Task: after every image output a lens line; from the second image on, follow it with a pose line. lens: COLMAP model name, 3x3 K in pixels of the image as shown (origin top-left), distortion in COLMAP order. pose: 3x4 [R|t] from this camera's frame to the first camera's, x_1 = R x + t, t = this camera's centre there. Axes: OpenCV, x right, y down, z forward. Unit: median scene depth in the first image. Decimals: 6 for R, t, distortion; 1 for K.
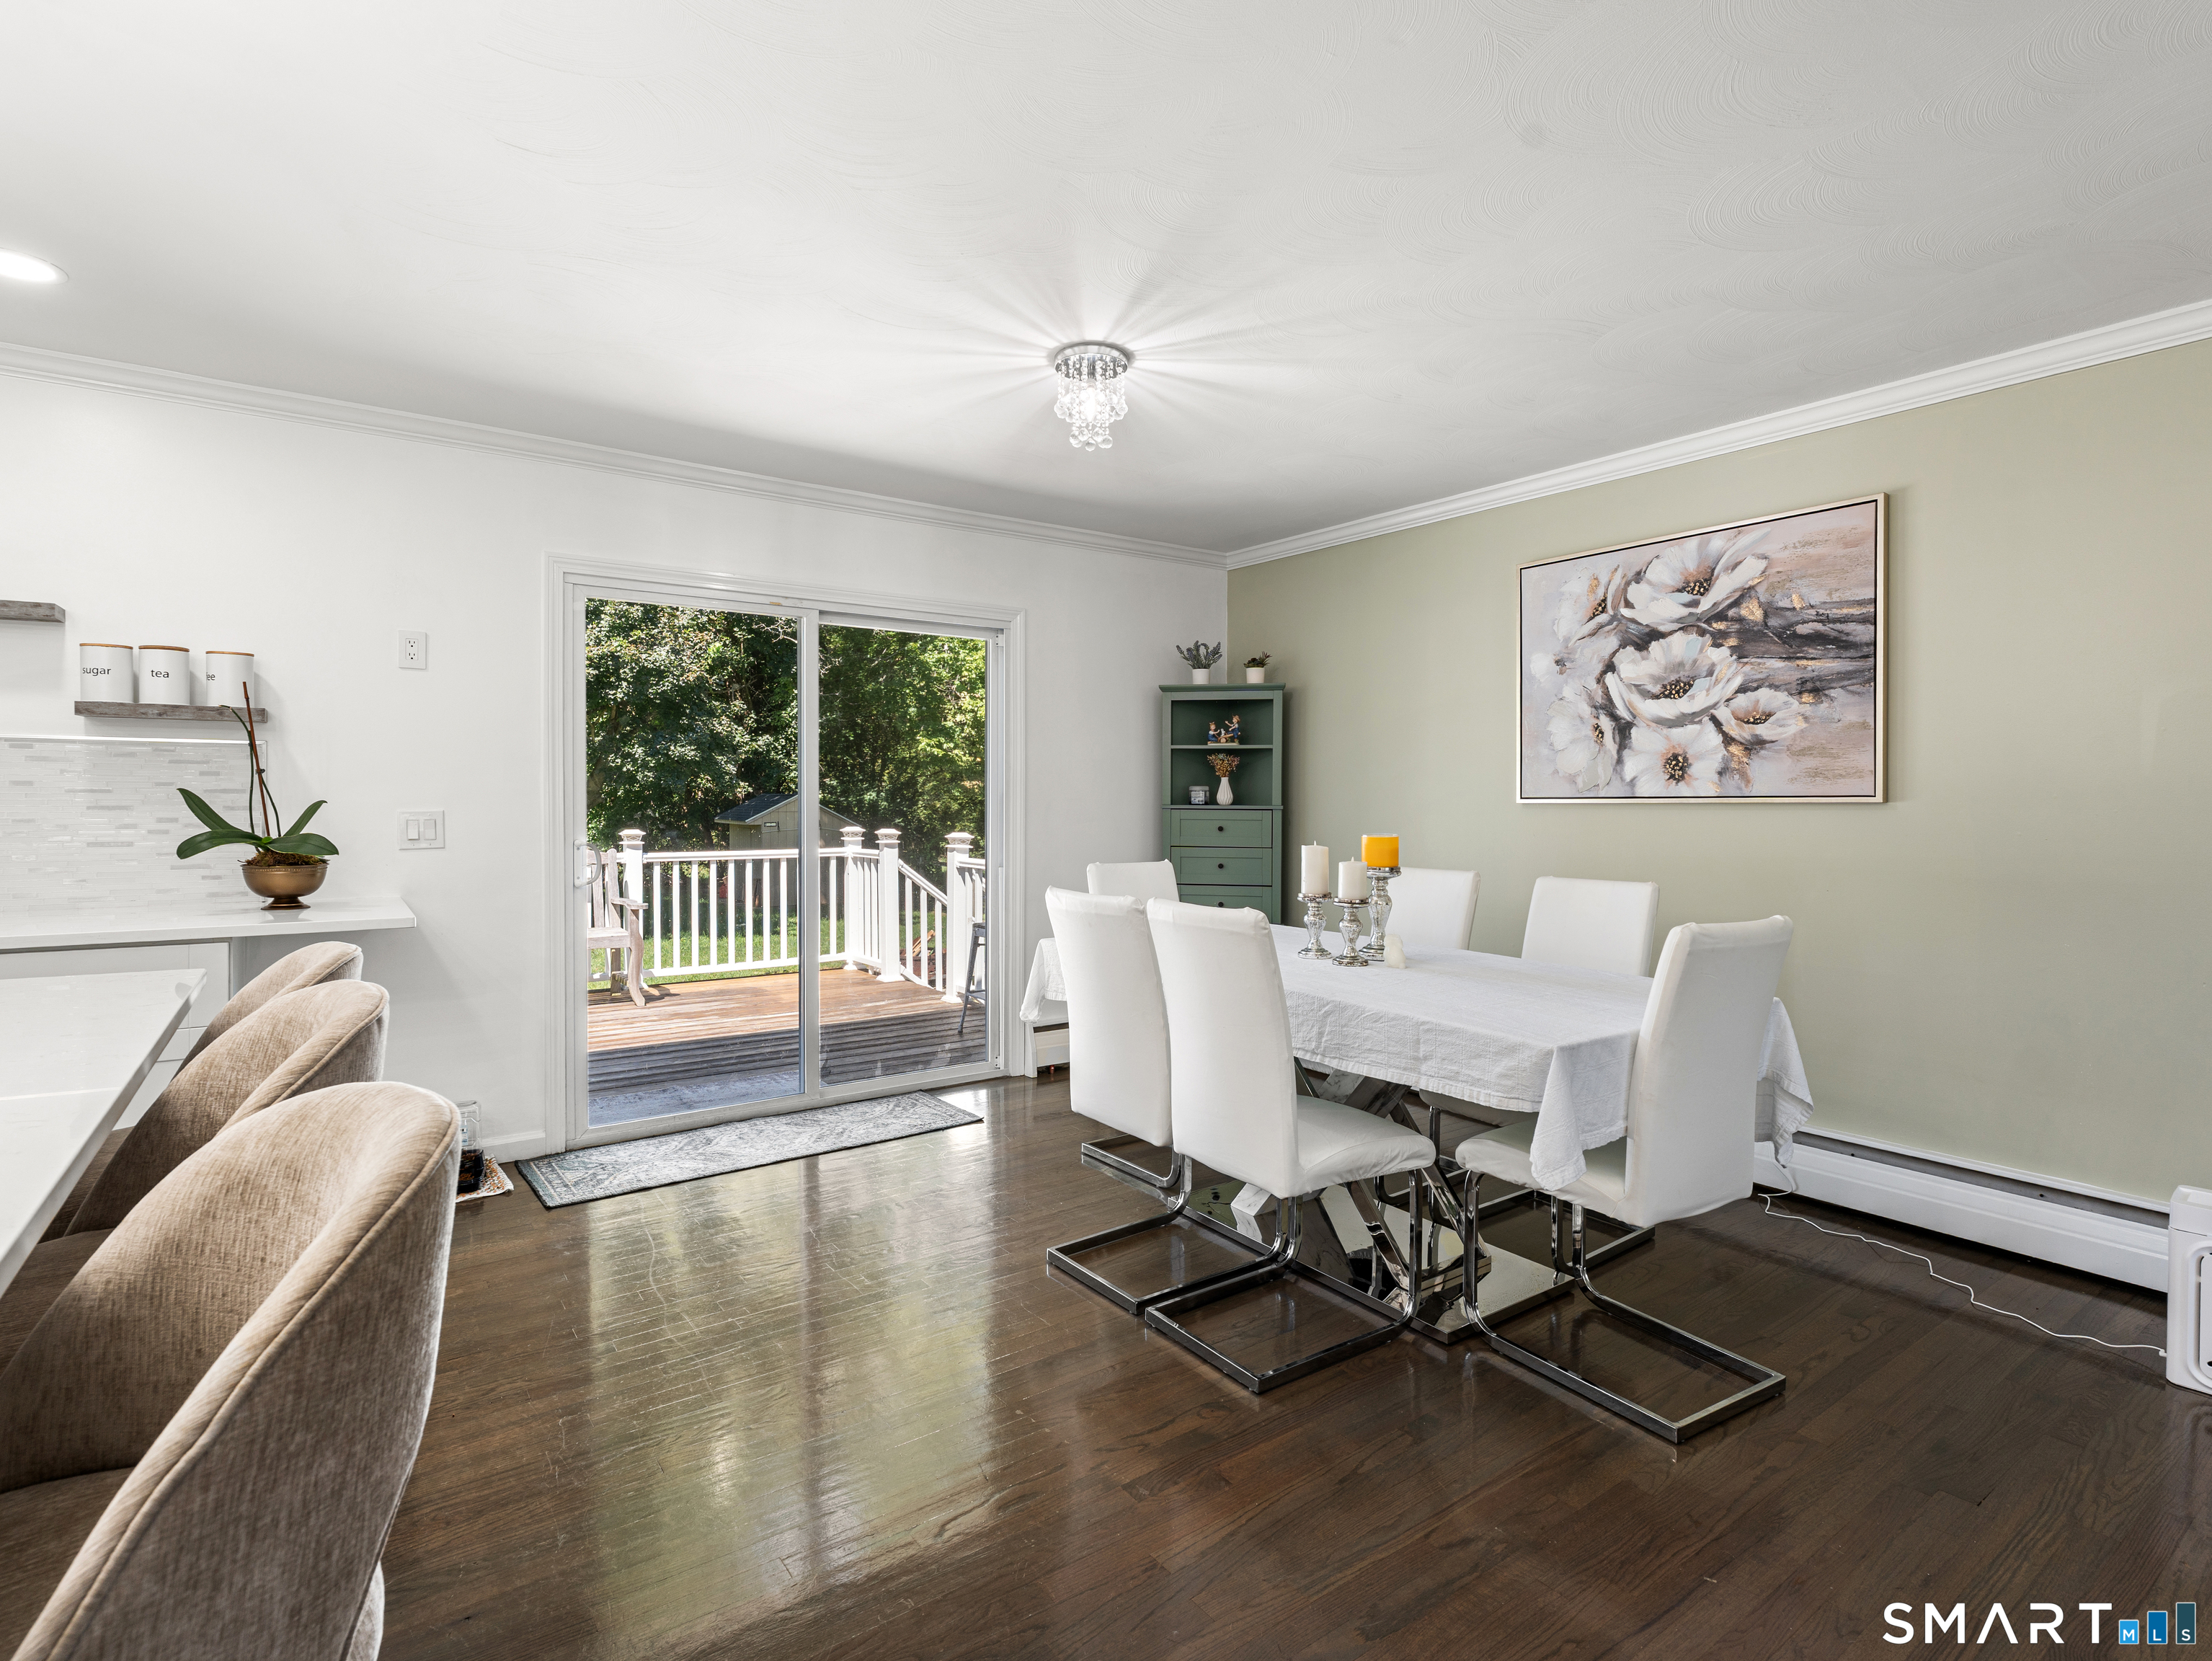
lens RADIAL K [[1113.6, 0, 1111.0], [0, 1113.6, 823.2], [0, 0, 1]] dist [-0.012008, -0.000236]
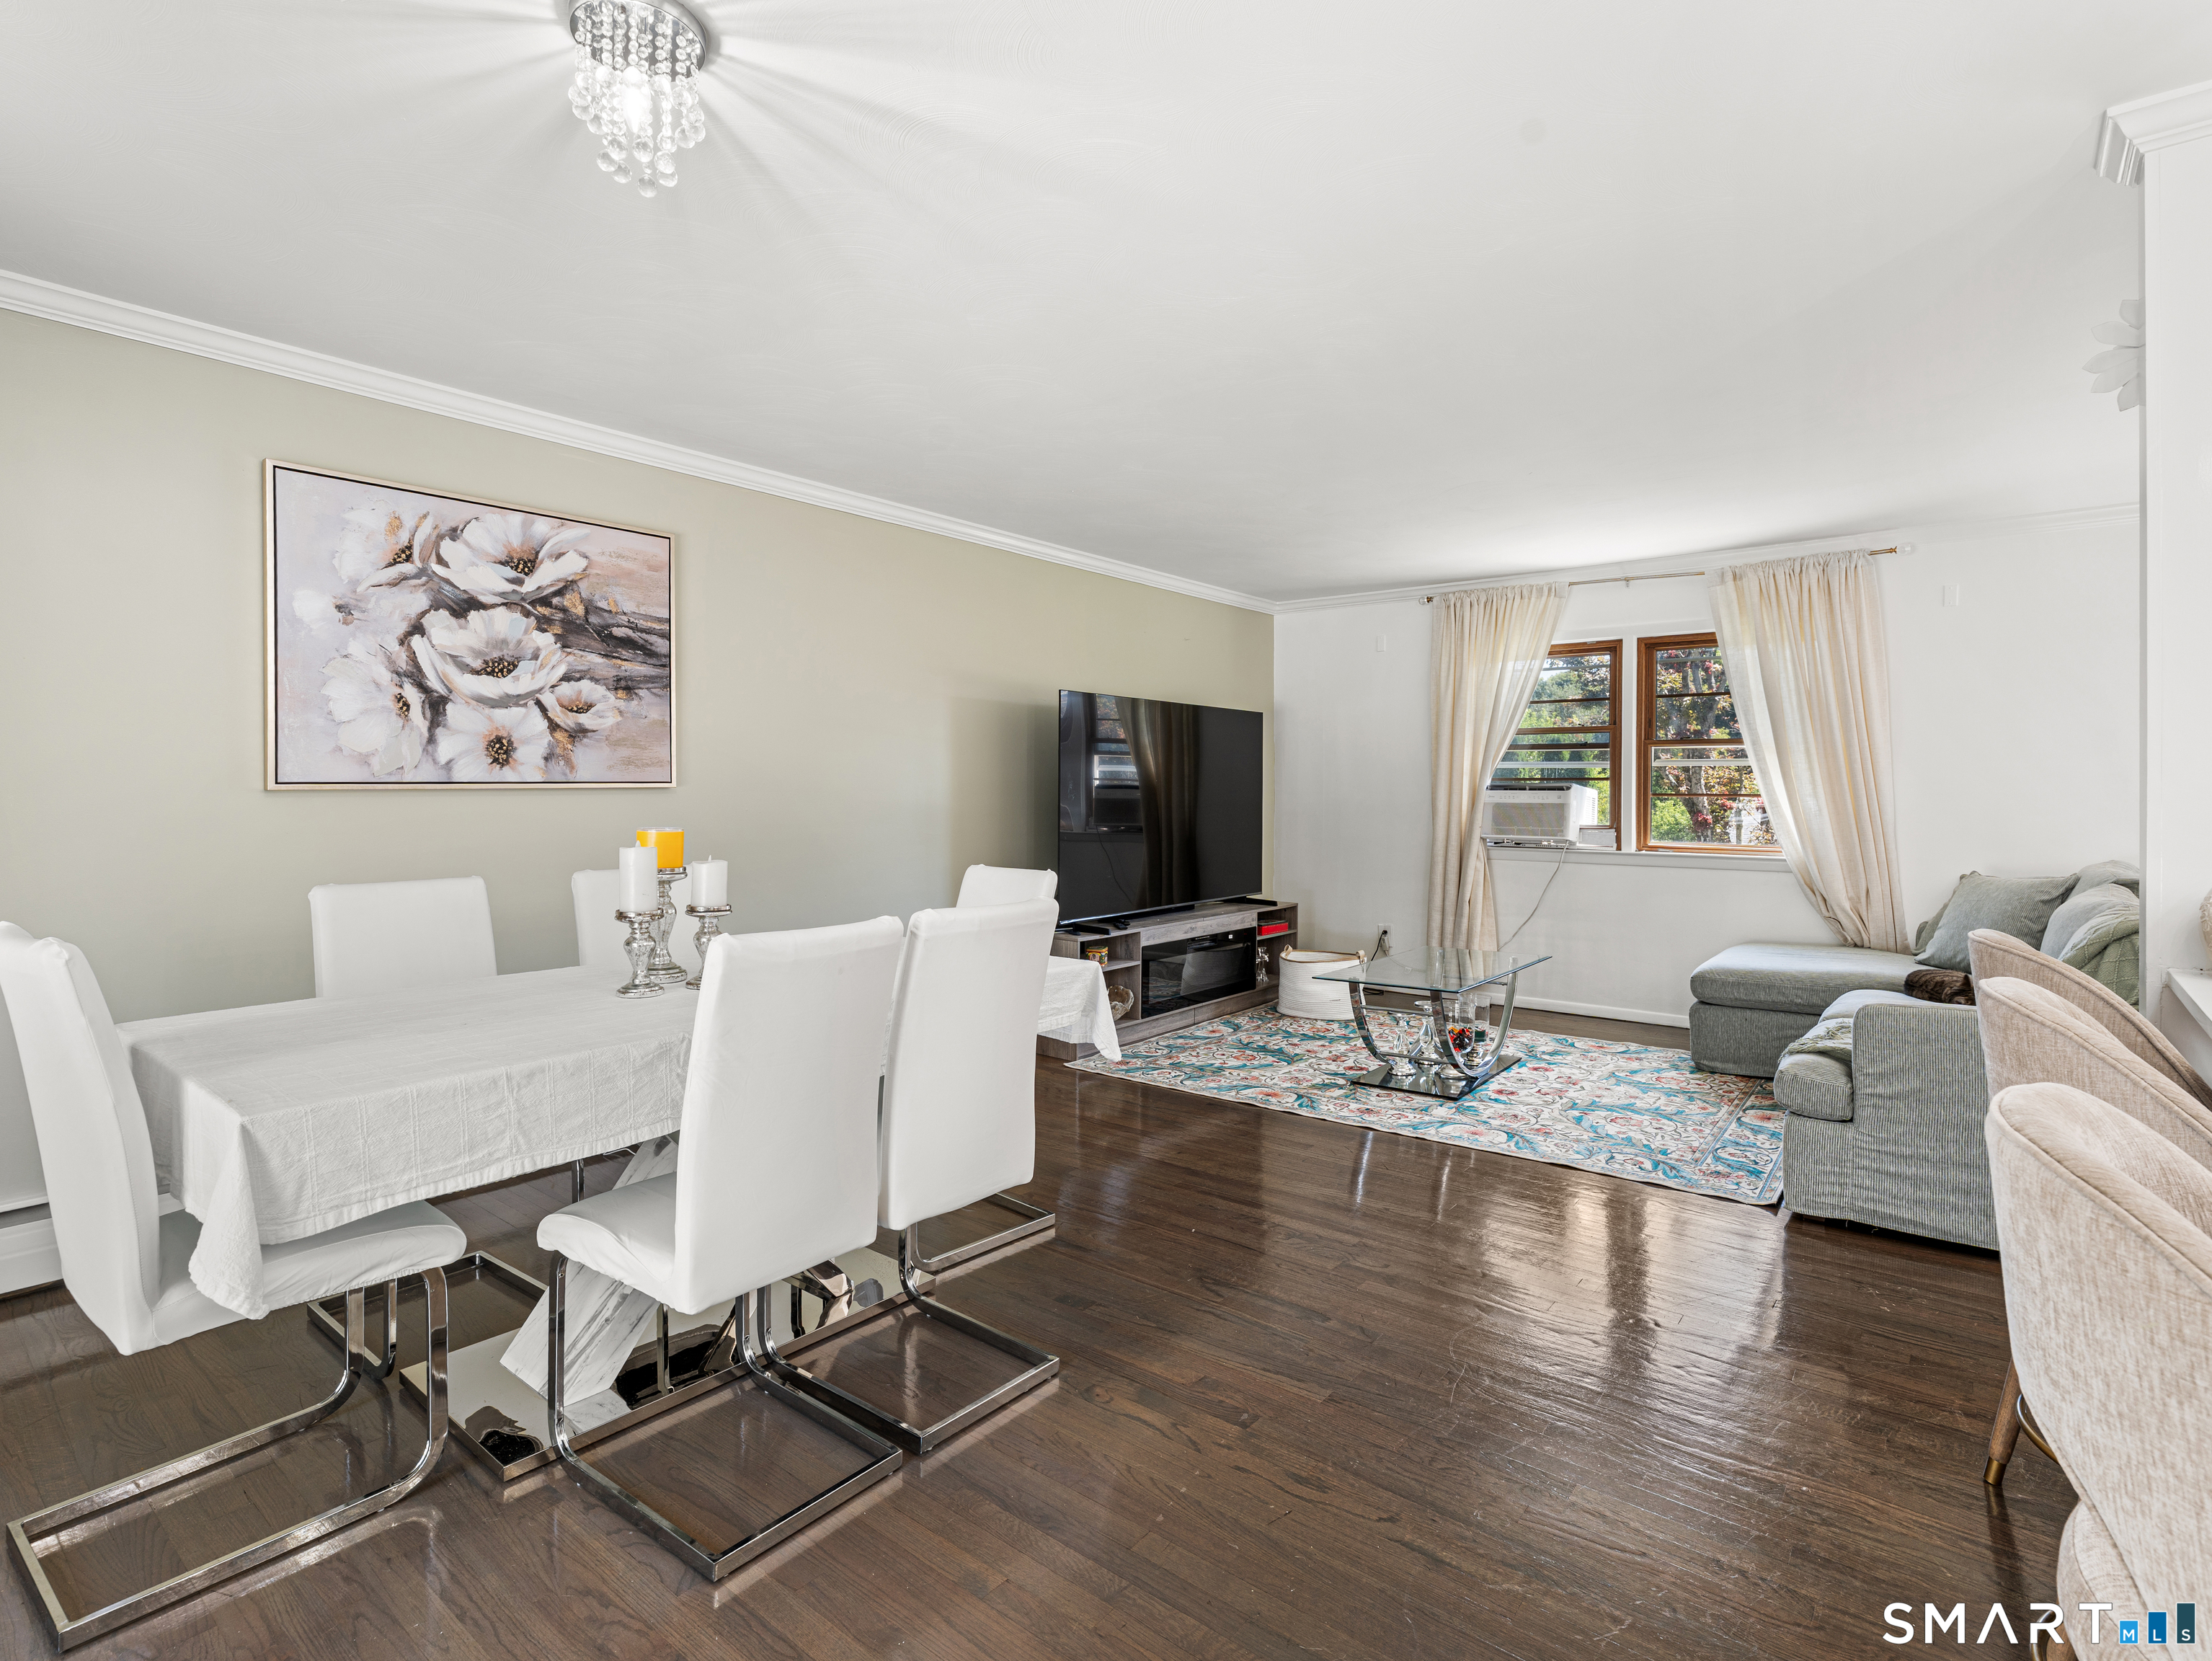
lens RADIAL K [[1113.6, 0, 1108.5], [0, 1113.6, 811.8], [0, 0, 1]] dist [-0.012008, -0.000236]
pose [[-0.267044, -0.022603, 0.963419, -0.536450], [0.019129, 0.999404, 0.028749, -0.015859], [-0.963494, 0.026106, -0.266452, 0.757817]]
